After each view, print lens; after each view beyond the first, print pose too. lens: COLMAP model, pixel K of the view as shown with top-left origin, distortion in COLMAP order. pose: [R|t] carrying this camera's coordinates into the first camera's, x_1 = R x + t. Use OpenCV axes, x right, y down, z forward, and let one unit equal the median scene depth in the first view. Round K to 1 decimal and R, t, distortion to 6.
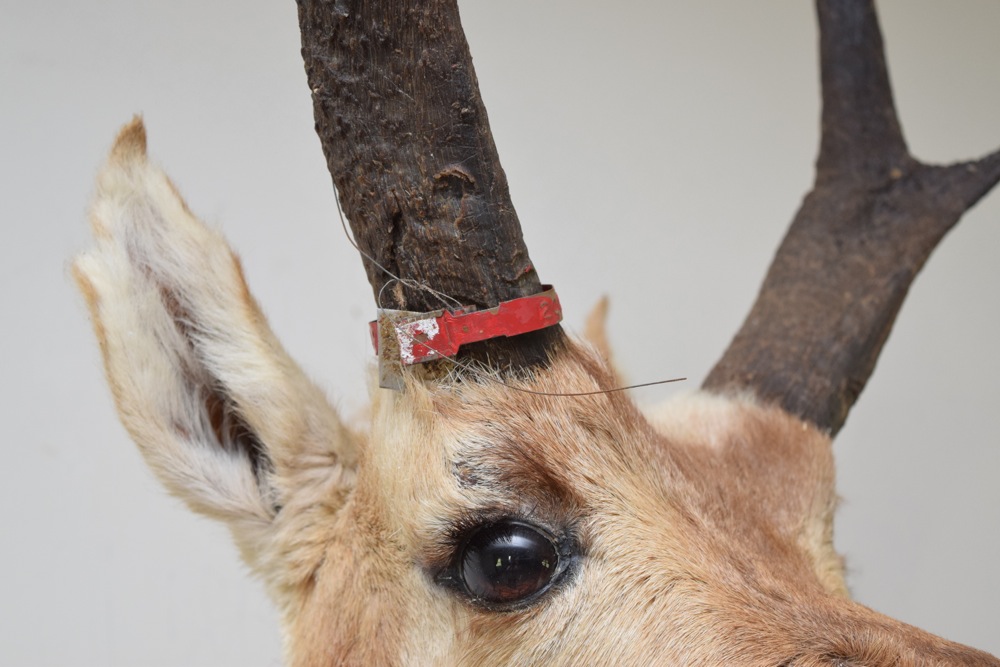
lens RADIAL K [[2255.7, 0, 500.4], [0, 2255.7, 325.4], [0, 0, 1]] dist [0.065363, 0.000000]
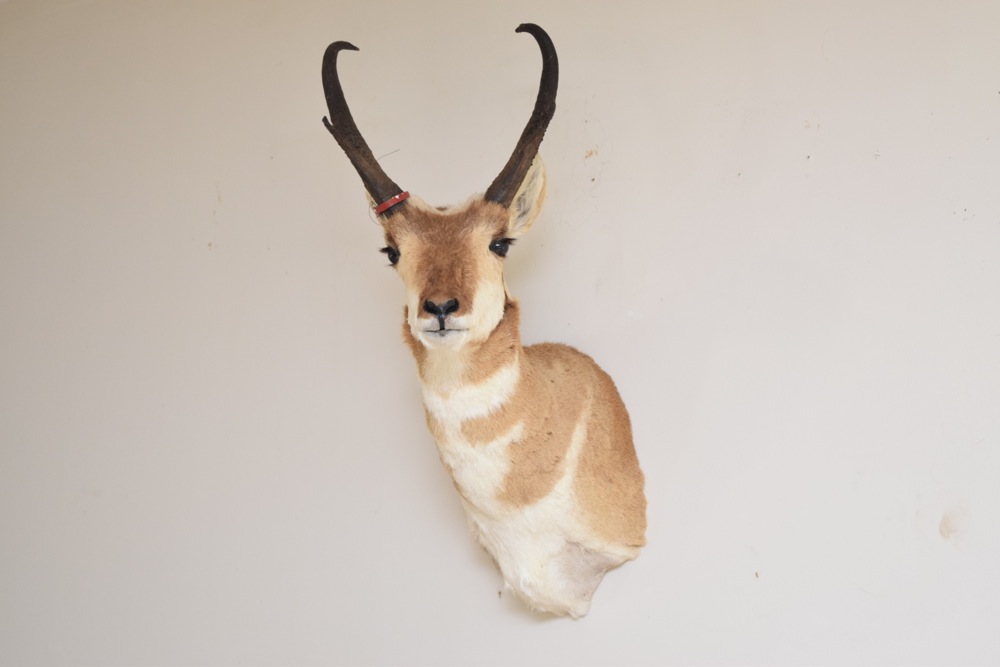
lens RADIAL K [[1958.1, 0, 495.0], [0, 1958.1, 338.8], [0, 0, 1]] dist [0.029437, 0.000000]
pose [[0.544153, -0.032053, -0.838373, 3.673271], [0.306547, 0.937775, 0.163114, -0.352515], [0.780977, -0.345760, 0.520119, -1.110178]]
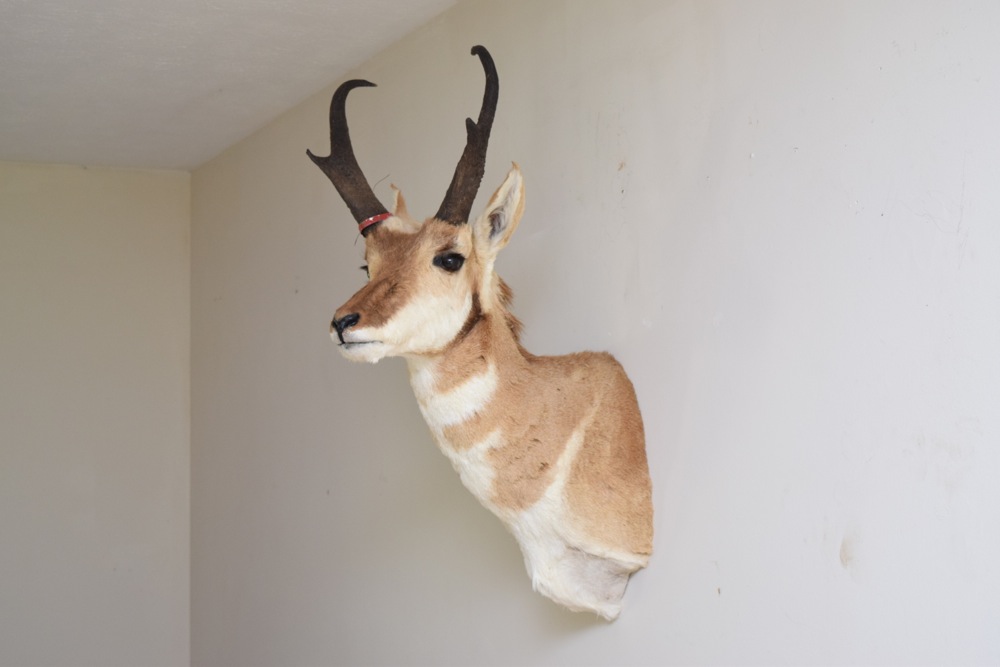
lens RADIAL K [[1582.7, 0, 501.9], [0, 1582.7, 334.9], [0, 0, 1]] dist [-0.010676, 0.000000]
pose [[0.052603, -0.038323, -0.997880, 3.703391], [0.358633, 0.933325, -0.016939, 0.408591], [0.931995, -0.356981, 0.062840, 0.985635]]
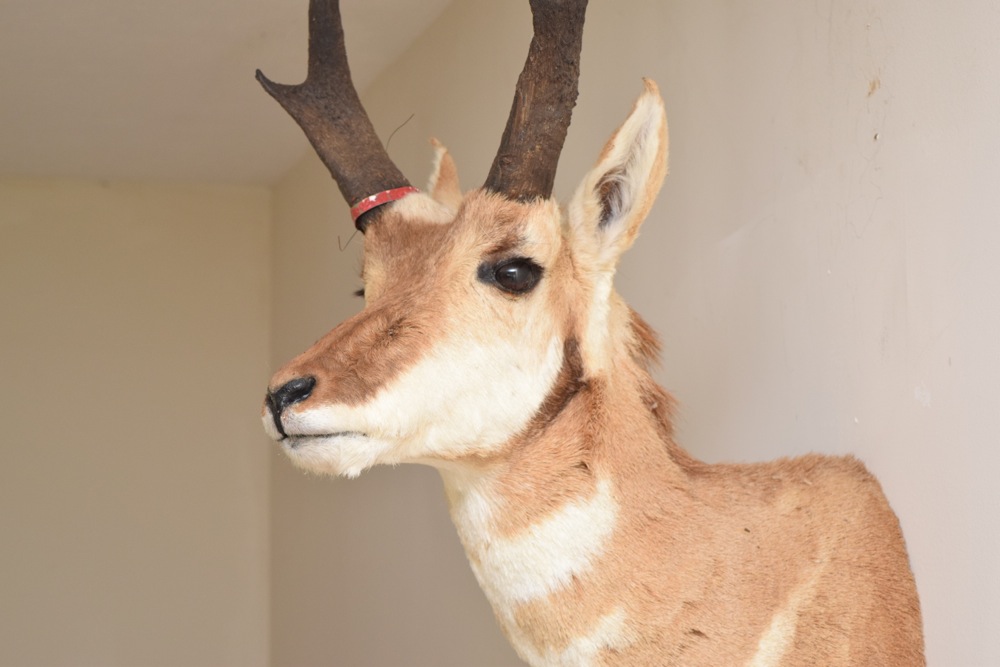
lens RADIAL K [[2255.7, 0, 502.9], [0, 2255.7, 335.7], [0, 0, 1]] dist [0.065363, 0.000000]
pose [[-0.102351, -0.091834, -0.990500, 2.671589], [0.357795, 0.925691, -0.122797, 0.525895], [0.928174, -0.366964, -0.061888, 1.281692]]
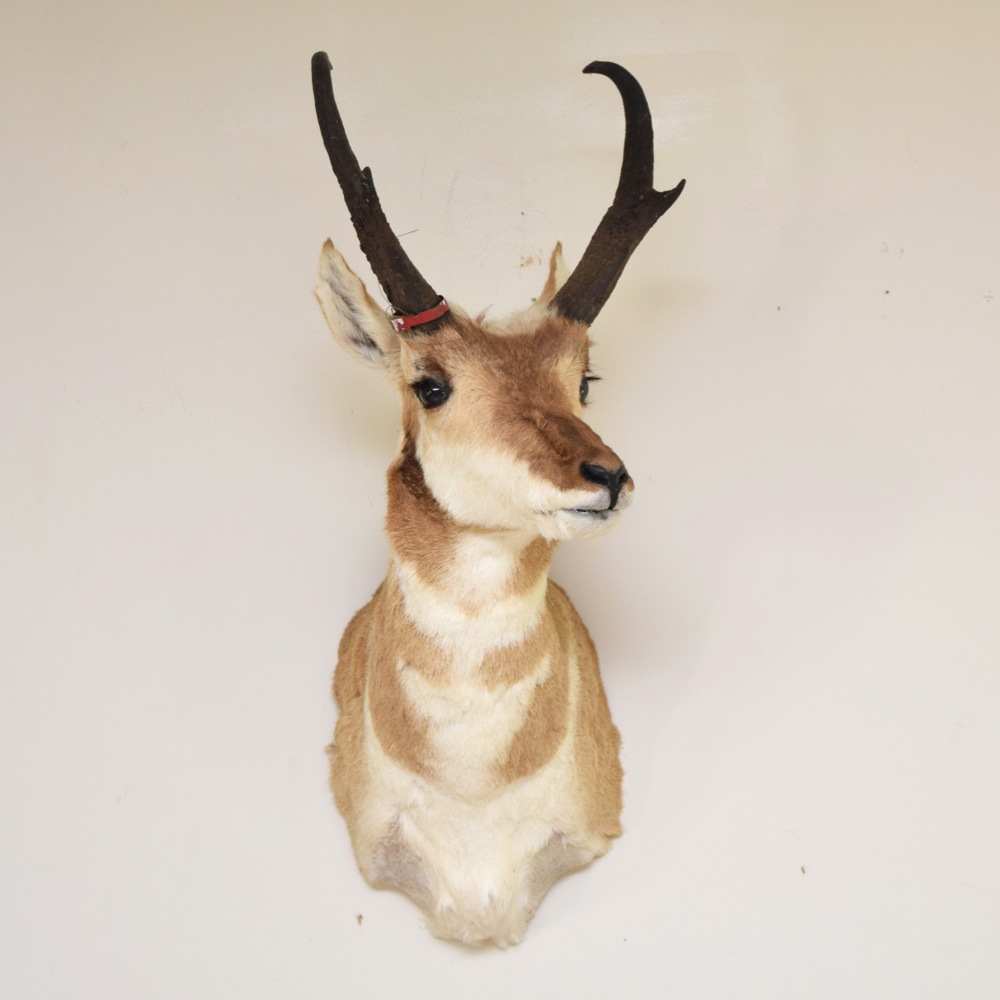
lens RADIAL K [[2688.2, 0, 497.3], [0, 2688.2, 494.4], [0, 0, 1]] dist [-0.024100, 0.000000]
pose [[0.918856, -0.025566, -0.393764, 1.559737], [0.143511, 0.951214, 0.273124, -0.772899], [0.367571, -0.307471, 0.877698, -2.312447]]
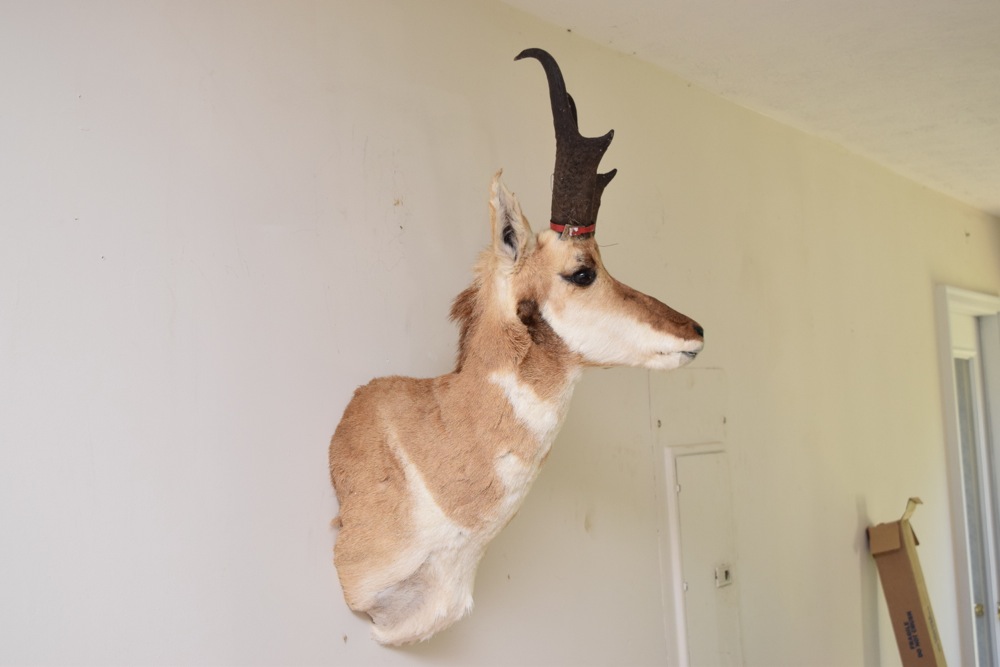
lens RADIAL K [[1401.0, 0, 500.8], [0, 1401.0, 334.0], [0, 0, 1]] dist [-0.051719, 0.000000]
pose [[0.812621, 0.017770, 0.582522, -1.947896], [-0.162494, 0.966805, 0.197189, -0.355349], [-0.559681, -0.254896, 0.788534, -1.386560]]
